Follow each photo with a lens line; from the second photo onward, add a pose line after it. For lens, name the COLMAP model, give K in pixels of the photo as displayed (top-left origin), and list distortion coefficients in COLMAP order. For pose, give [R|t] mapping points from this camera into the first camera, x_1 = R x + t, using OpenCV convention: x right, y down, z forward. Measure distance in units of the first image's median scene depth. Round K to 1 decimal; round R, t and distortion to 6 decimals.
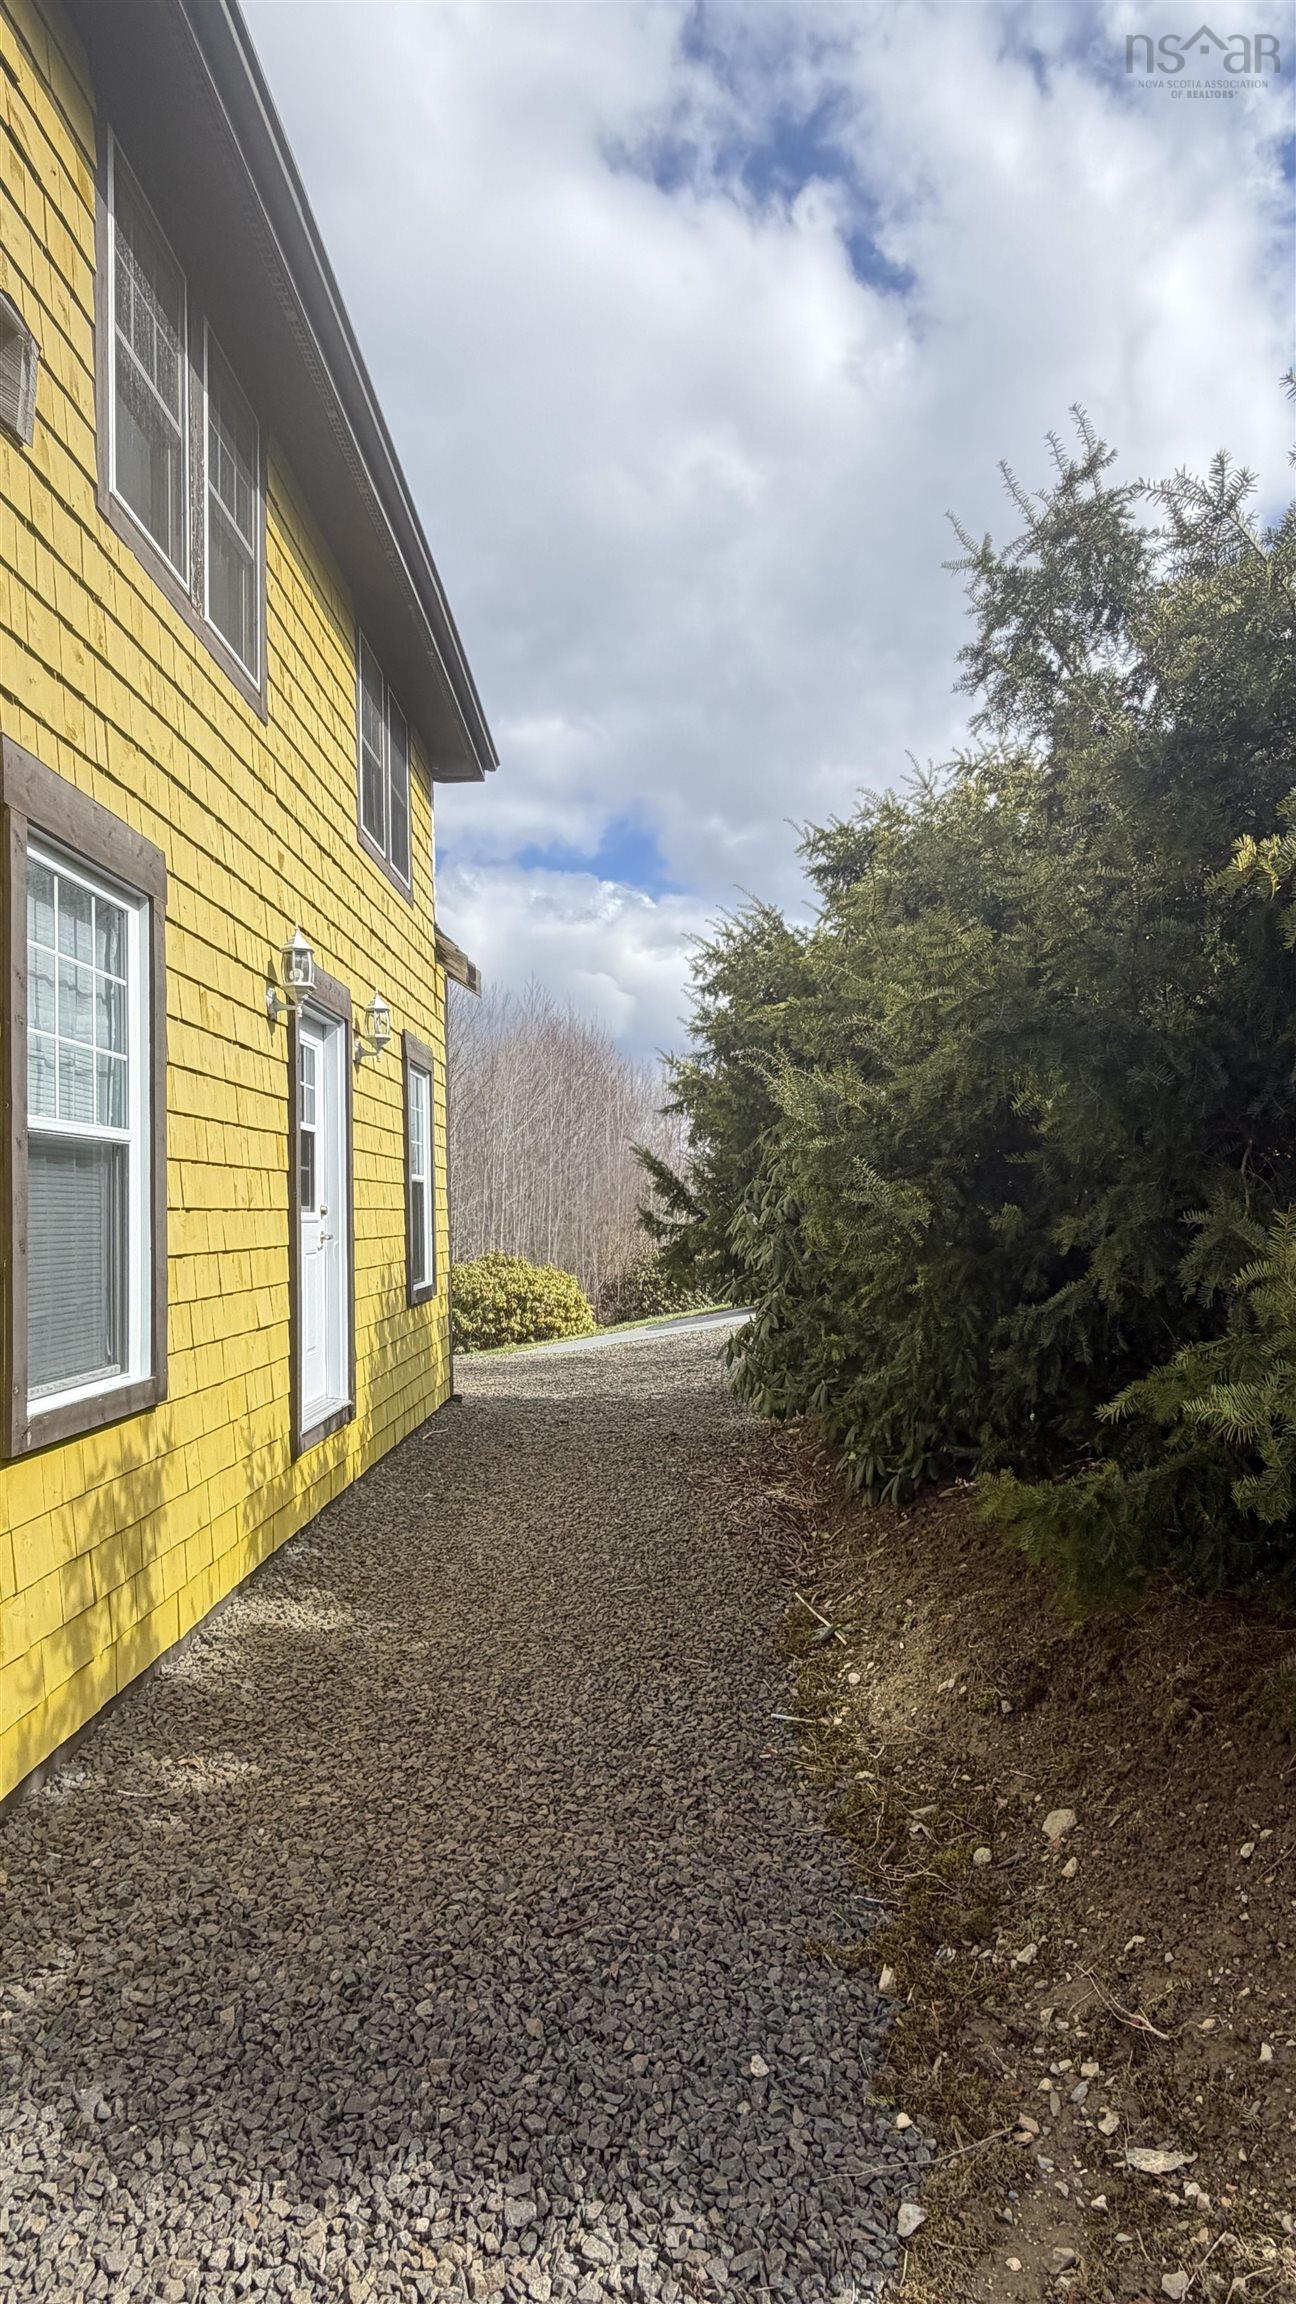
lens RADIAL K [[1233.8, 0, 649.0], [0, 1233.8, 1141.7], [0, 0, 1]] dist [0.000603, -0.000302]
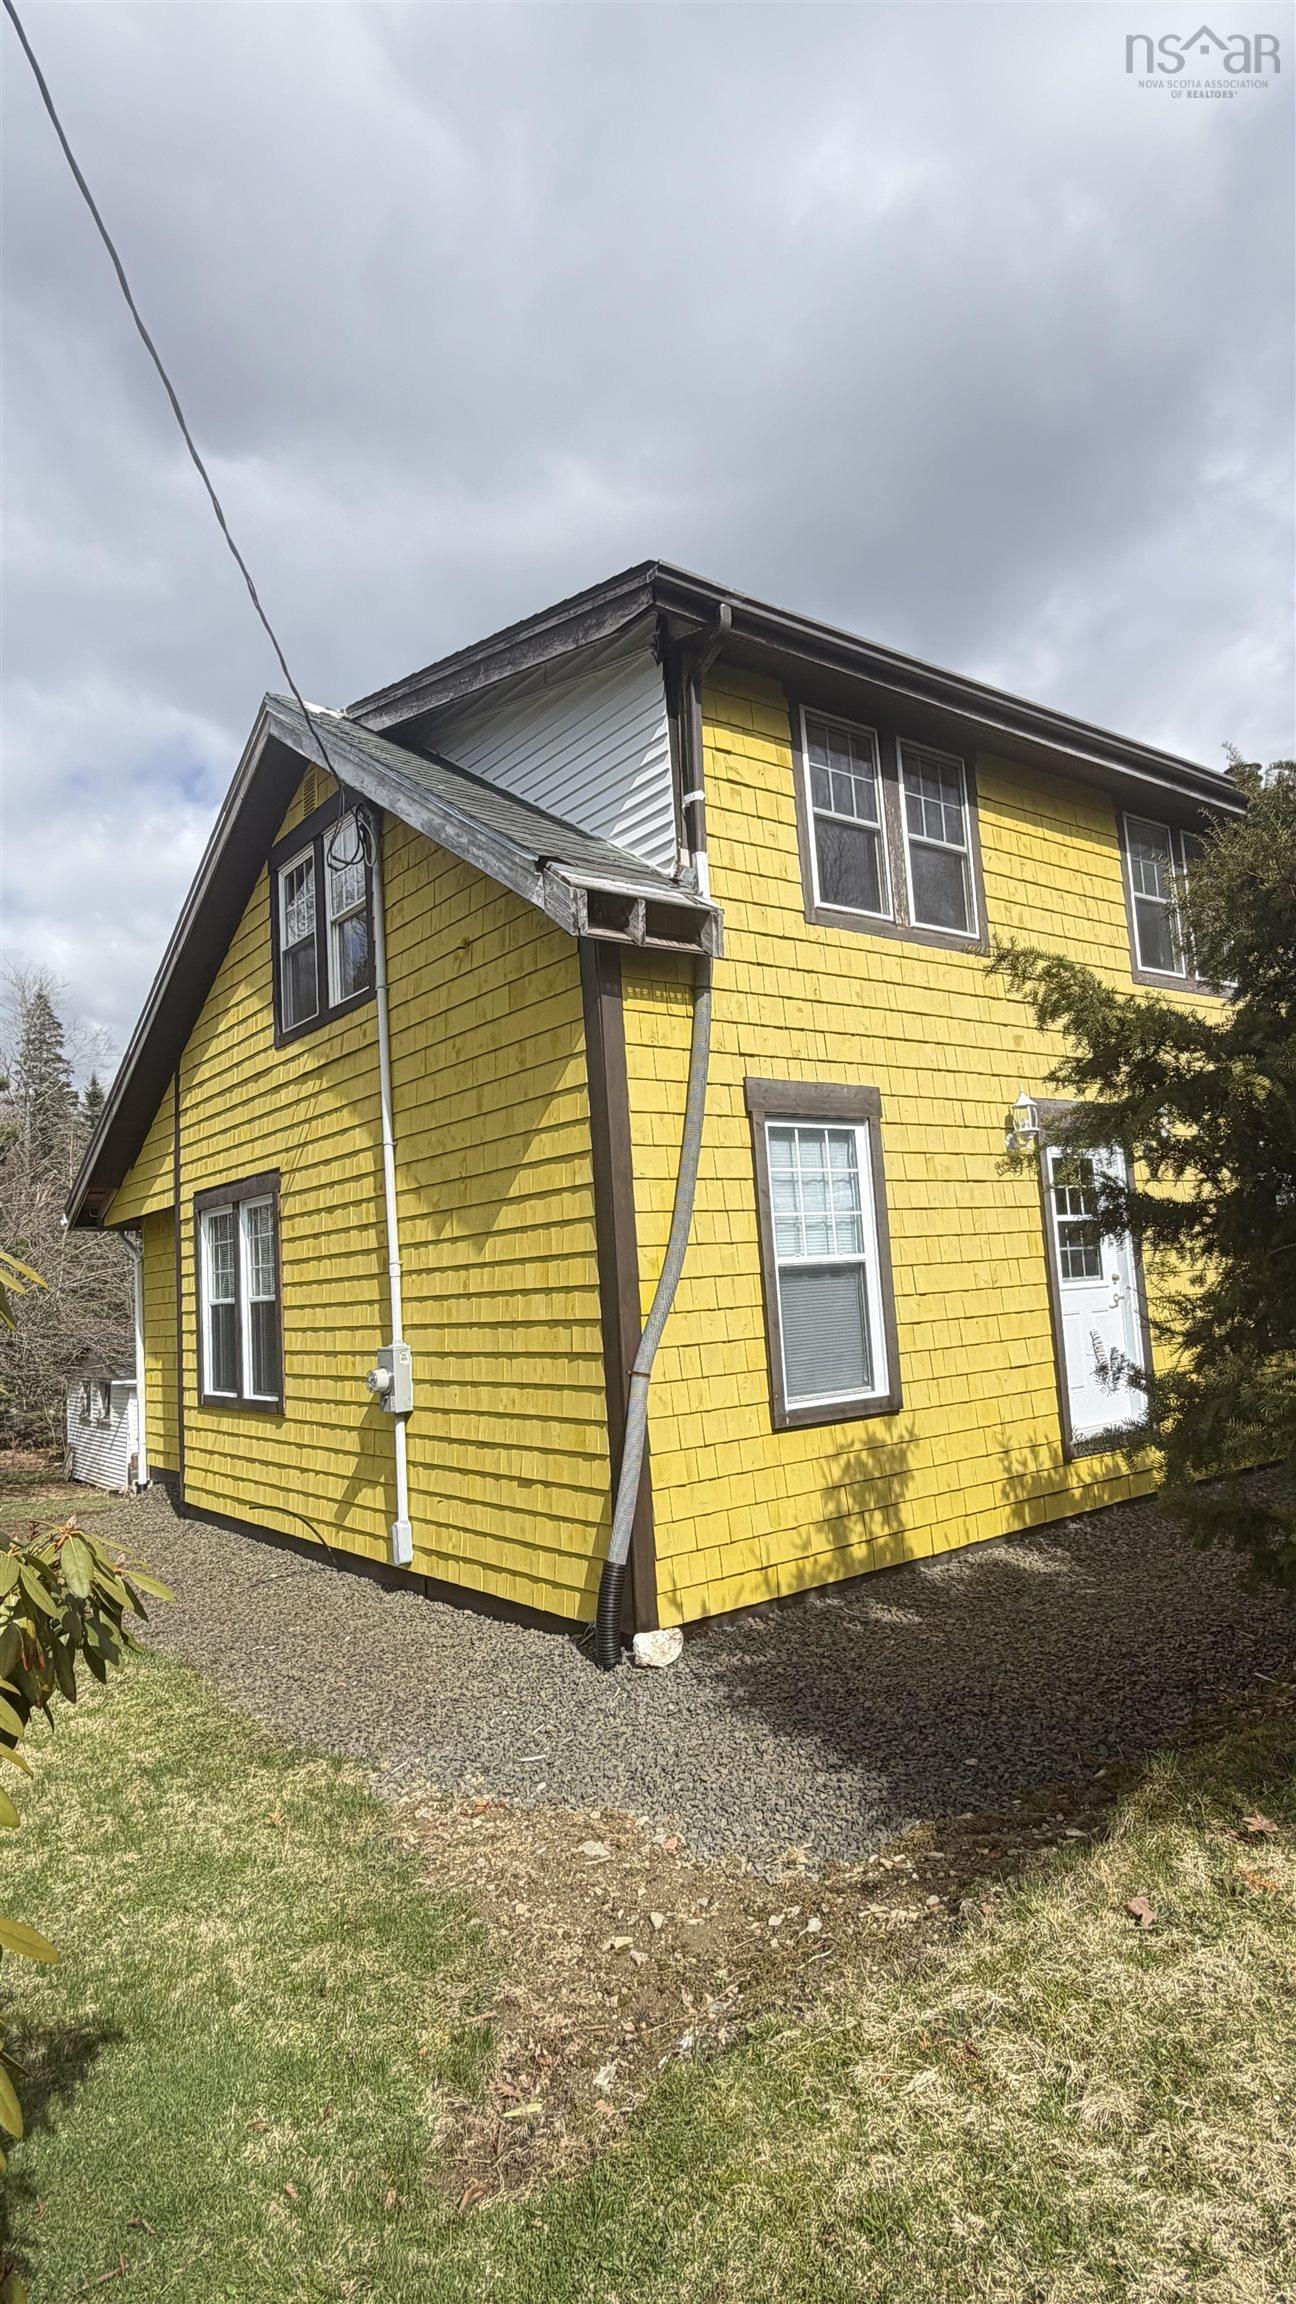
lens RADIAL K [[1233.8, 0, 649.0], [0, 1233.8, 1141.7], [0, 0, 1]] dist [0.000603, -0.000302]
pose [[0.607700, -0.103408, -0.787406, 0.820076], [0.092682, 0.993946, -0.059003, -0.095169], [0.788740, -0.037122, 0.613605, -0.330839]]
